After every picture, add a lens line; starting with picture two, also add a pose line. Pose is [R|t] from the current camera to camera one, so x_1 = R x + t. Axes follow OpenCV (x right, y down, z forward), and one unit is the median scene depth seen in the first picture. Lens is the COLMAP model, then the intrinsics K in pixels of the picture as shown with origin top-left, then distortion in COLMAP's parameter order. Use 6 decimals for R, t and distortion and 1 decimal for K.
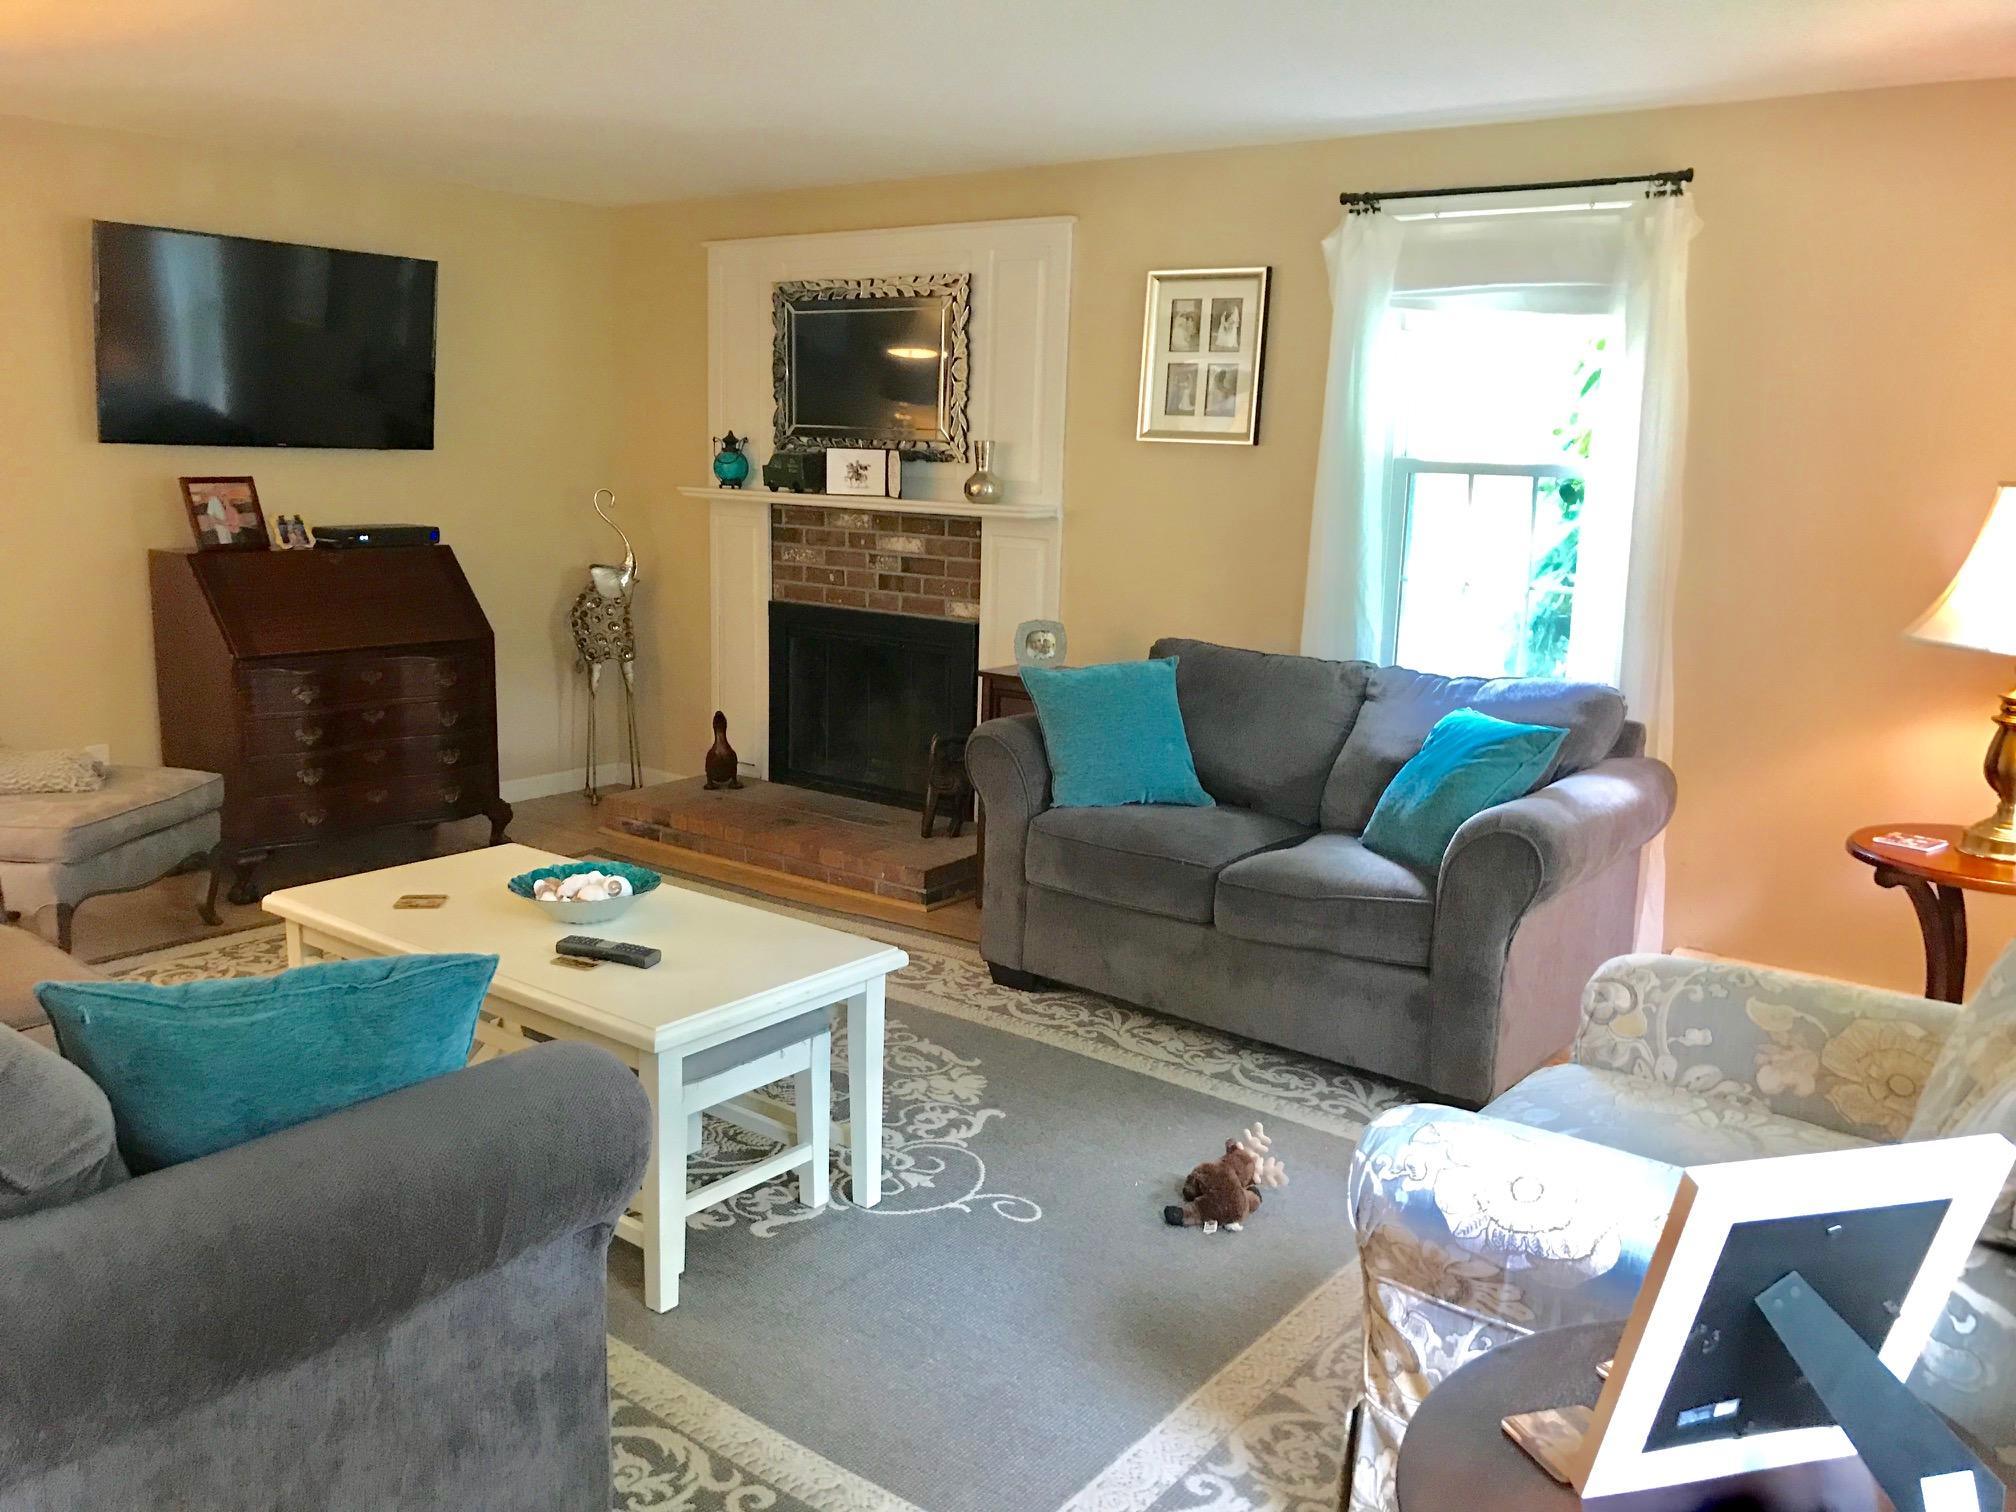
lens RADIAL K [[1661.2, 0, 1011.4], [0, 1661.2, 774.4], [0, 0, 1]] dist [0.051013, -0.077120]
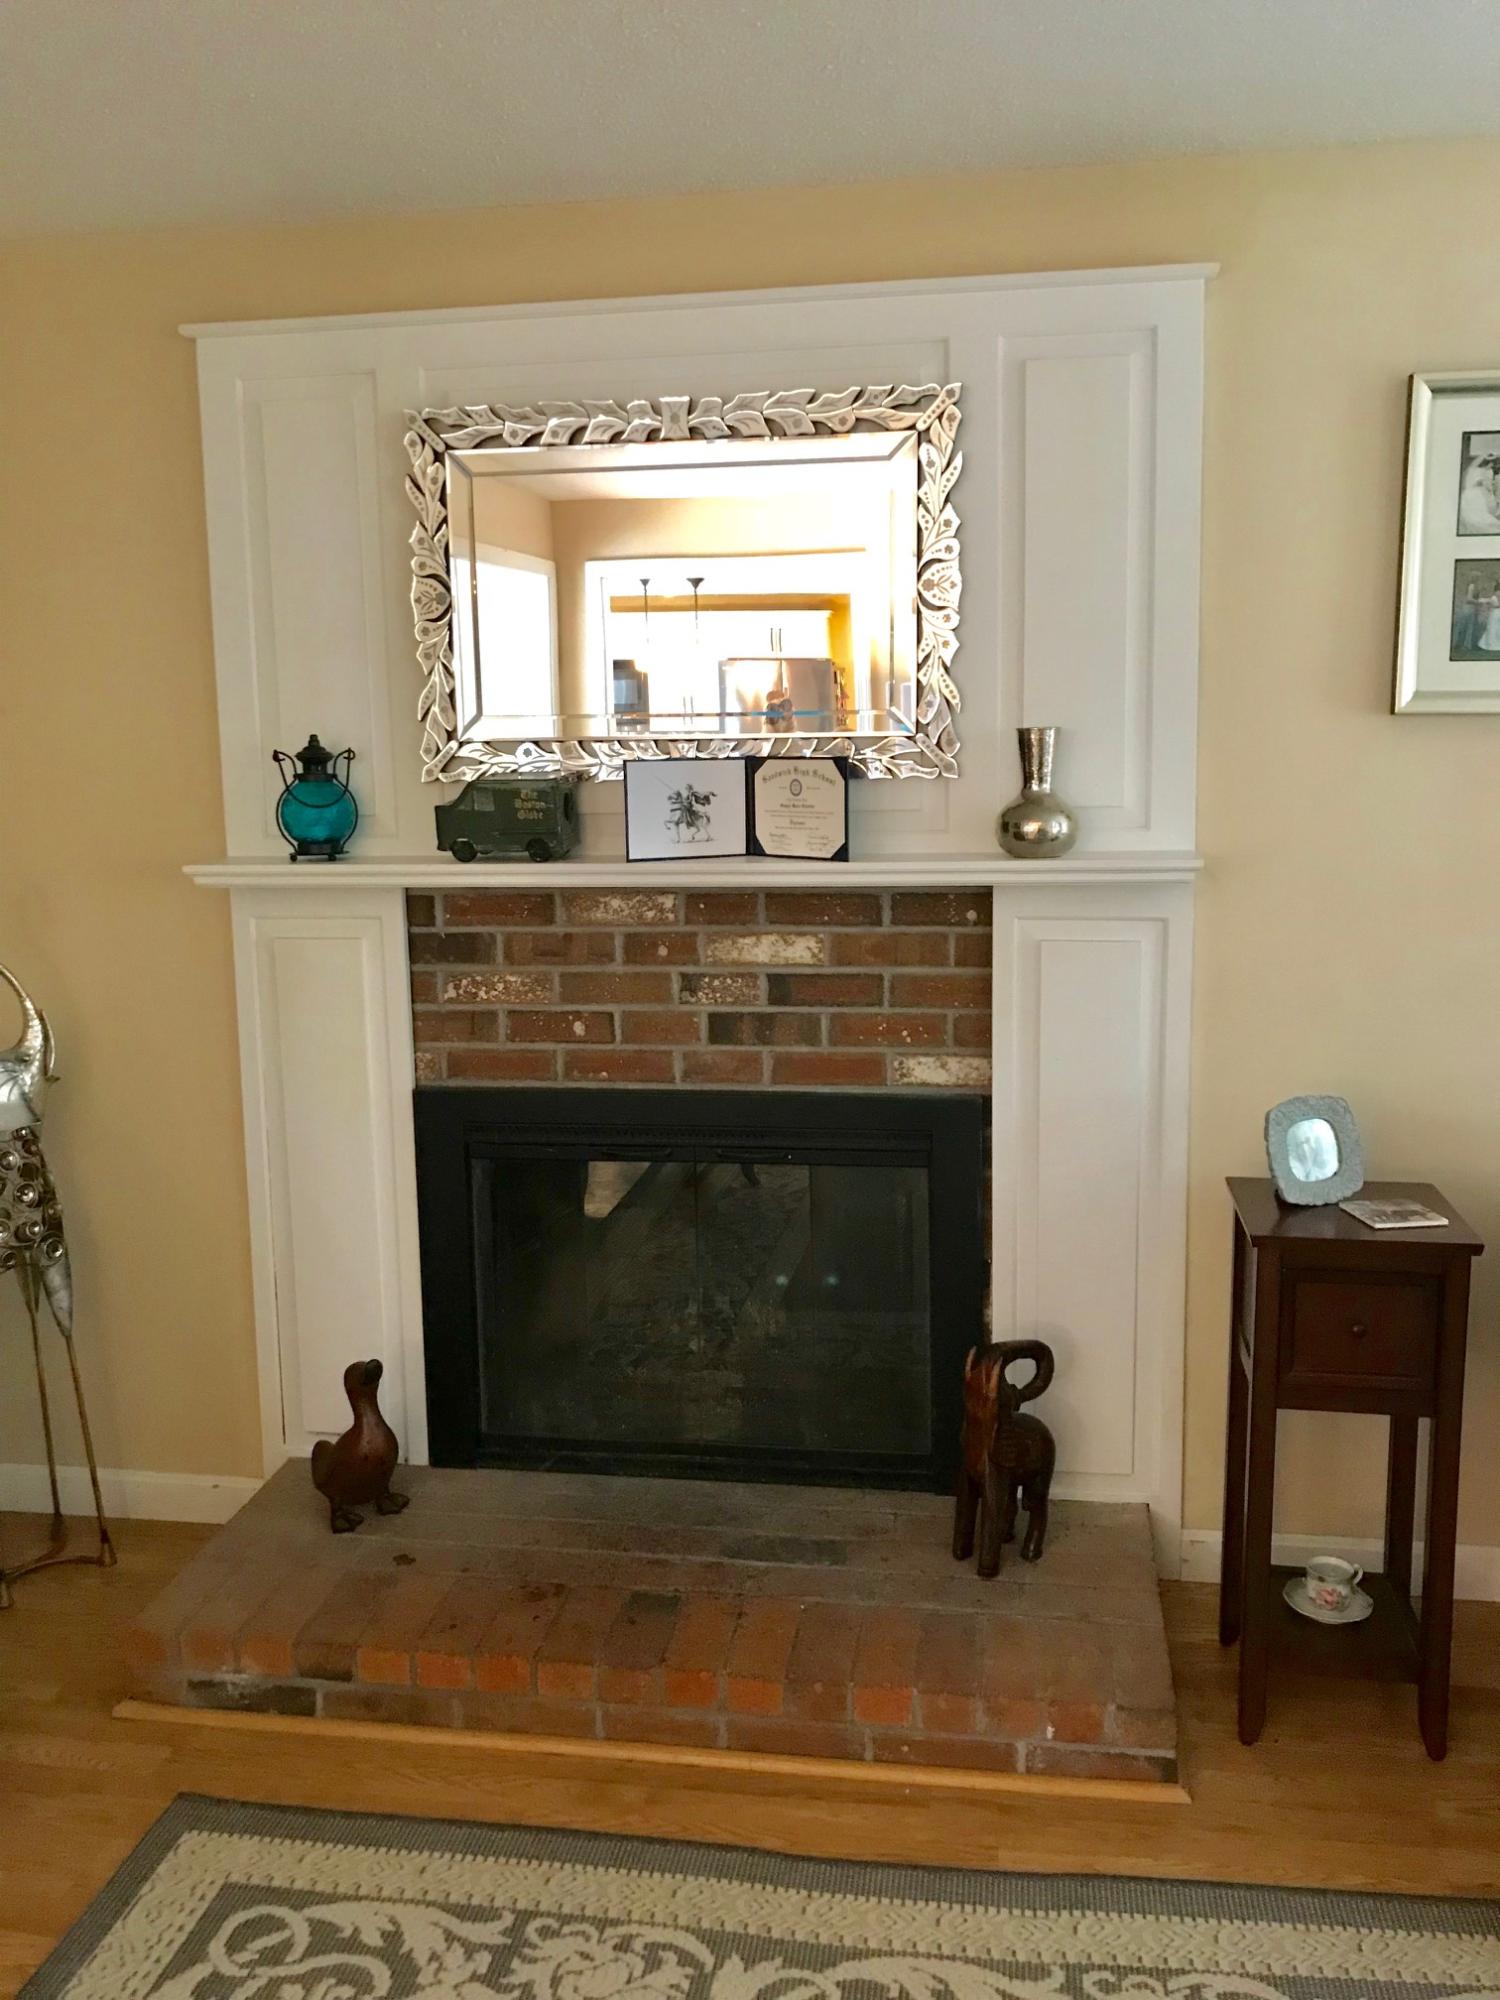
lens RADIAL K [[1648.0, 0, 760.5], [0, 1648.0, 964.6], [0, 0, 1]] dist [0.051013, -0.077120]
pose [[0.877196, -0.109988, 0.467365, -0.296443], [0.134139, 0.990788, -0.018596, -0.127101], [-0.461014, 0.079005, 0.883869, 0.585502]]
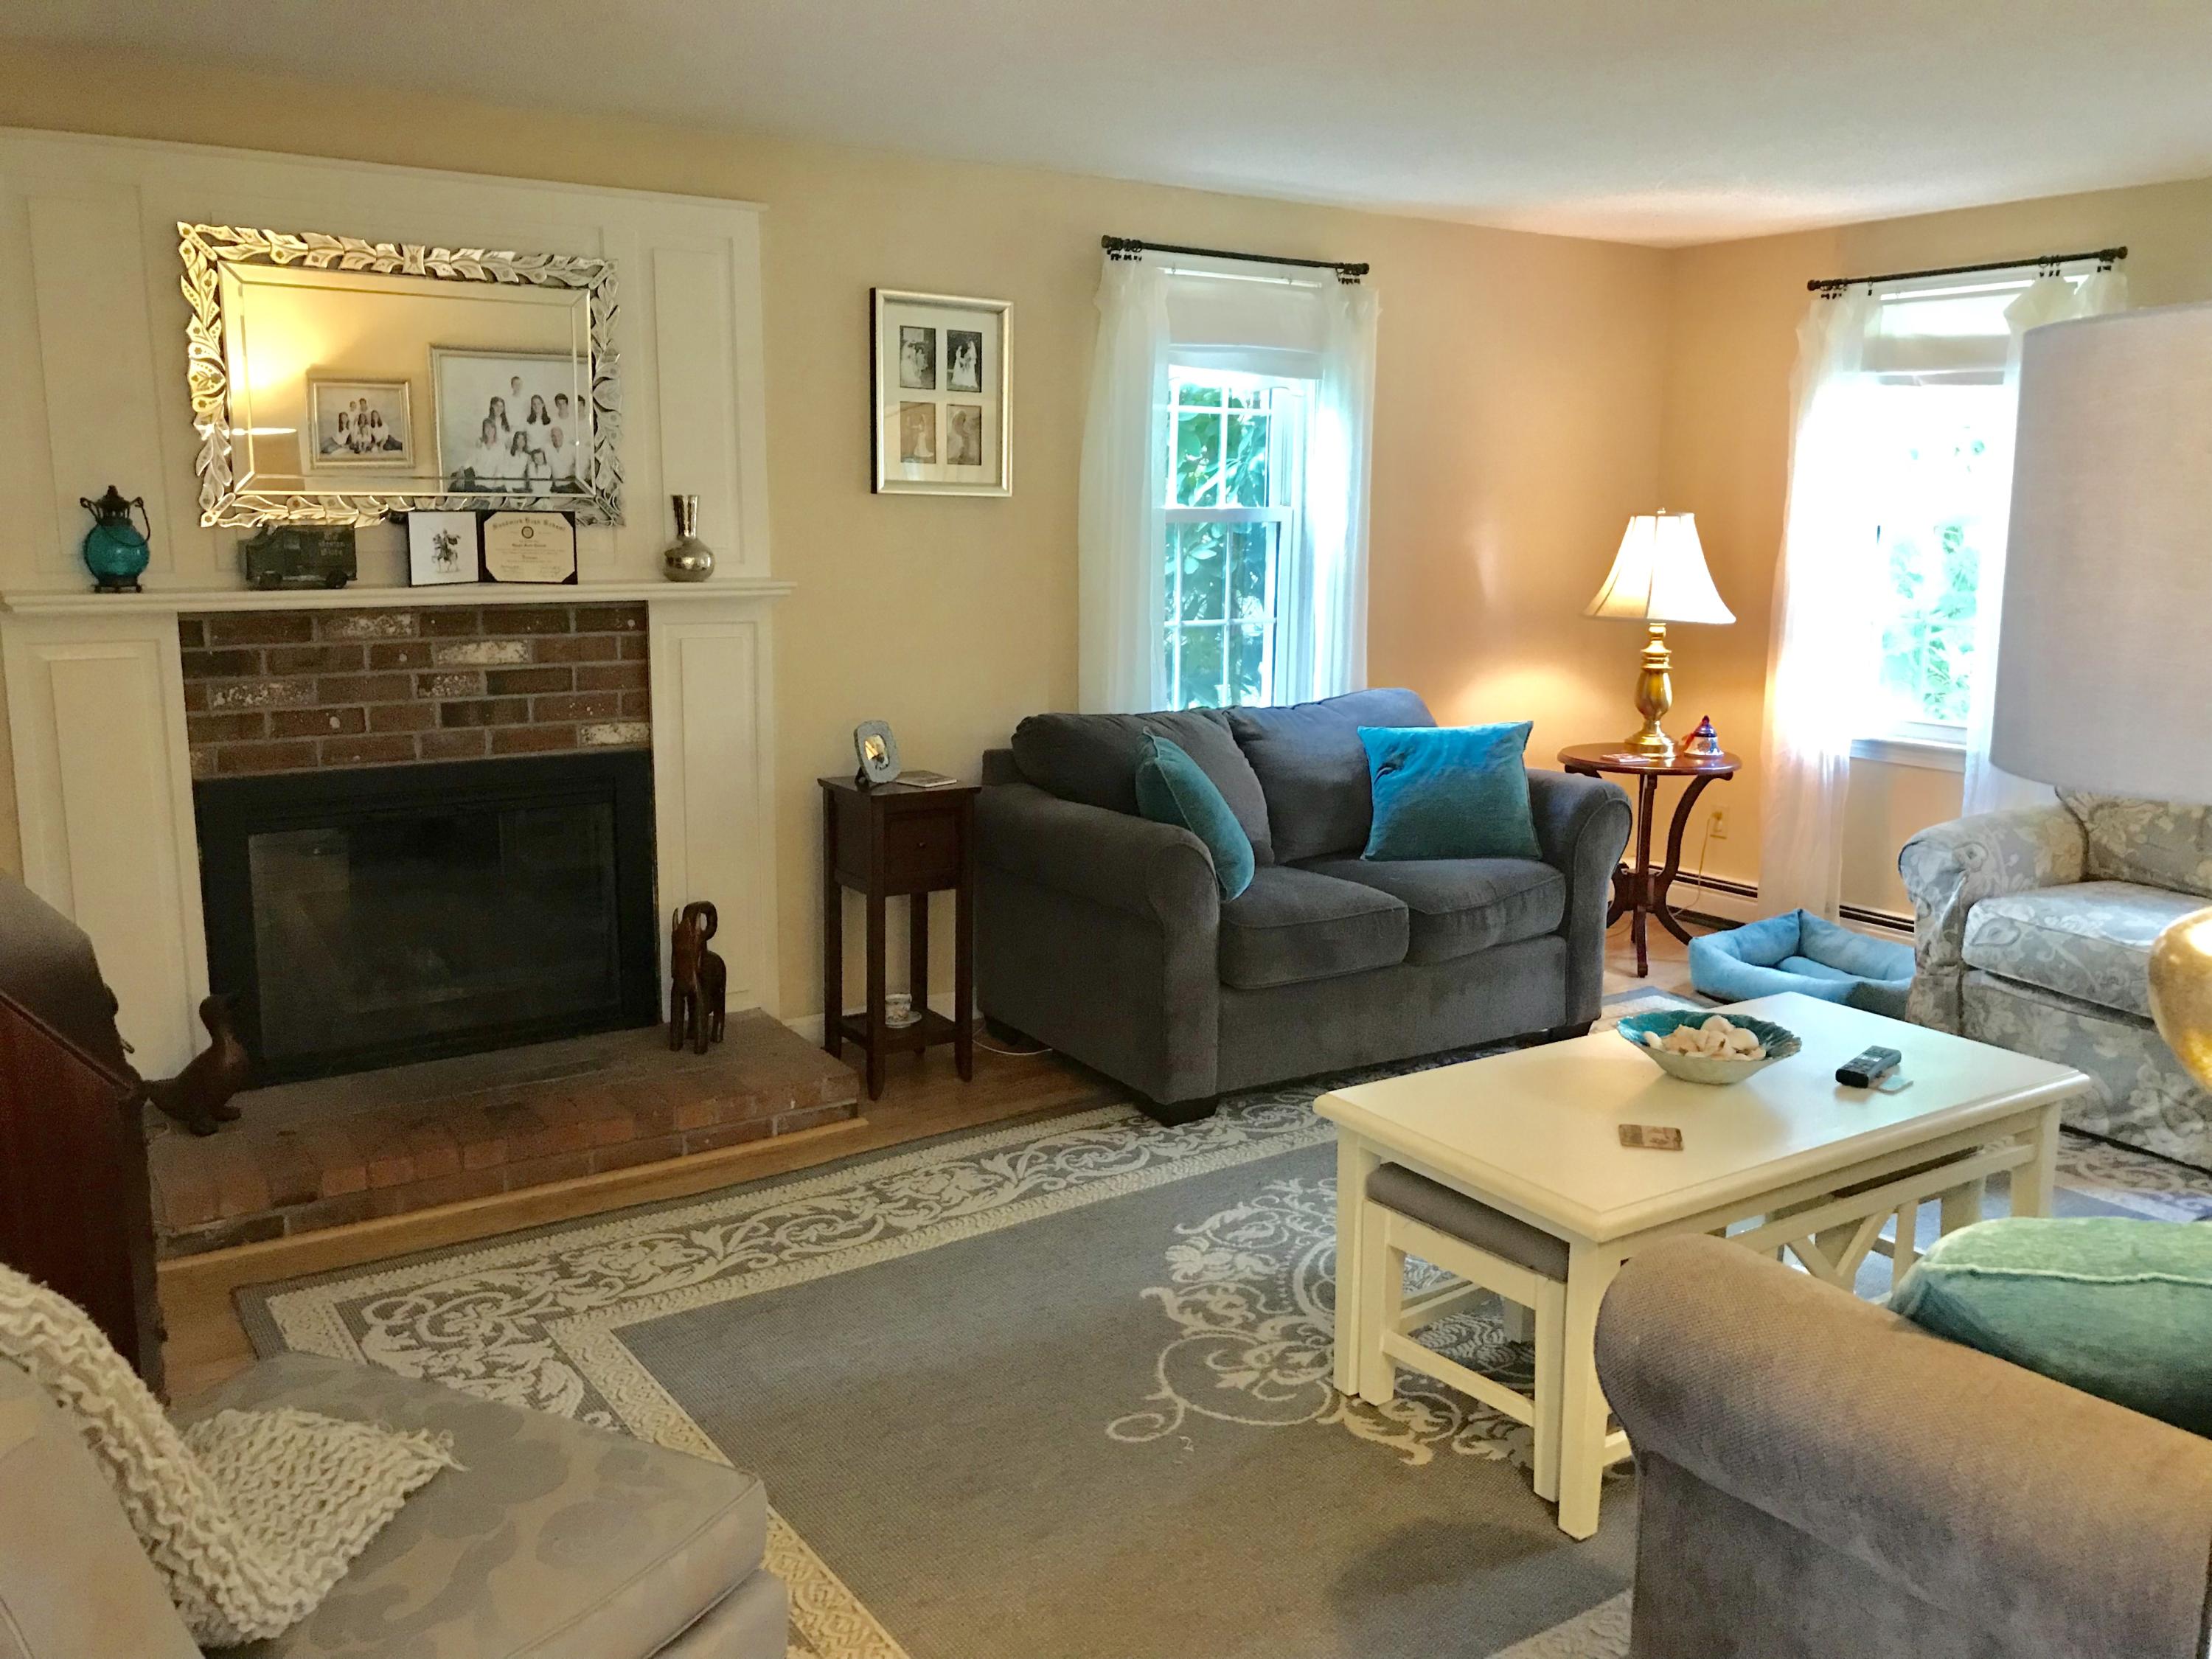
lens RADIAL K [[1822.7, 0, 1108.0], [0, 1822.7, 817.6], [0, 0, 1]] dist [0.051013, -0.077120]
pose [[0.317266, -0.189844, 0.929140, -0.682670], [0.186201, 0.973157, 0.135257, -0.129170], [-0.929877, 0.130095, 0.344099, 0.537852]]
